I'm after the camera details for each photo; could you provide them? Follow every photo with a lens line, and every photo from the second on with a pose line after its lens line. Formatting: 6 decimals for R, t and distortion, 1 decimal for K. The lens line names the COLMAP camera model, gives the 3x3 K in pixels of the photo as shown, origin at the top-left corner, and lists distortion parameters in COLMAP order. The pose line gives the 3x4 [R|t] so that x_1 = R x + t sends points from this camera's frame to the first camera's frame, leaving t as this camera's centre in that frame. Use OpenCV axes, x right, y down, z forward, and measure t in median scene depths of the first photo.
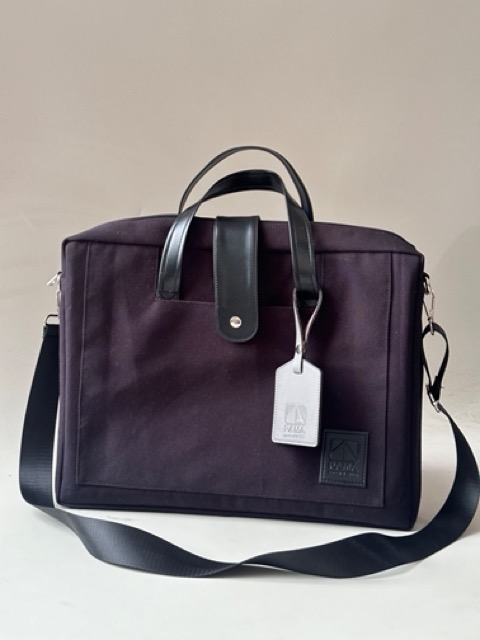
lens RADIAL K [[903.0, 0, 233.2], [0, 903.0, 314.3], [0, 0, 1]] dist [0.132369, 0.000000]
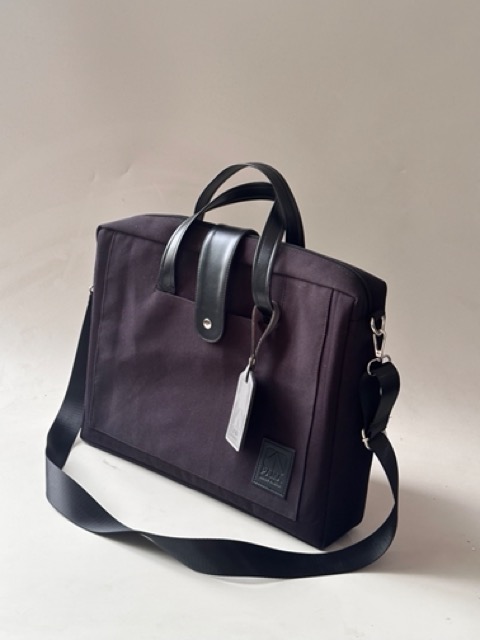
lens RADIAL K [[903.0, 0, 238.1], [0, 903.0, 324.0], [0, 0, 1]] dist [0.132369, 0.000000]
pose [[0.860341, 0.198029, -0.469679, 0.549198], [-0.137104, 0.977393, 0.160951, -0.172744], [0.490934, -0.074078, 0.868041, 0.058147]]
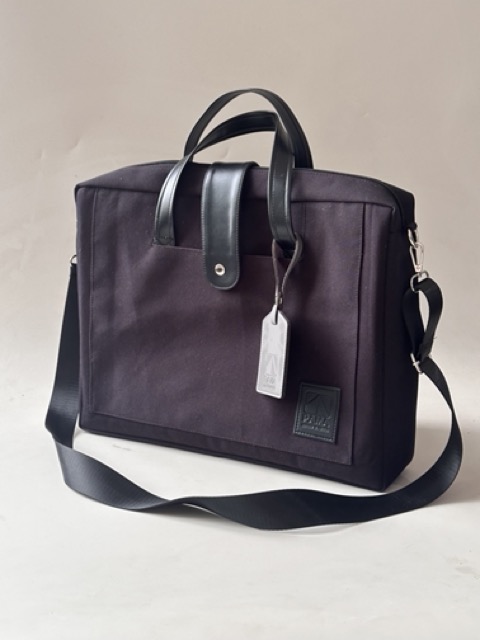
lens RADIAL K [[903.0, 0, 242.8], [0, 903.0, 322.7], [0, 0, 1]] dist [0.132369, 0.000000]
pose [[0.933439, 0.059074, -0.353838, 0.383278], [-0.022183, 0.993966, 0.107423, -0.041395], [0.358049, -0.092424, 0.929117, 0.066386]]
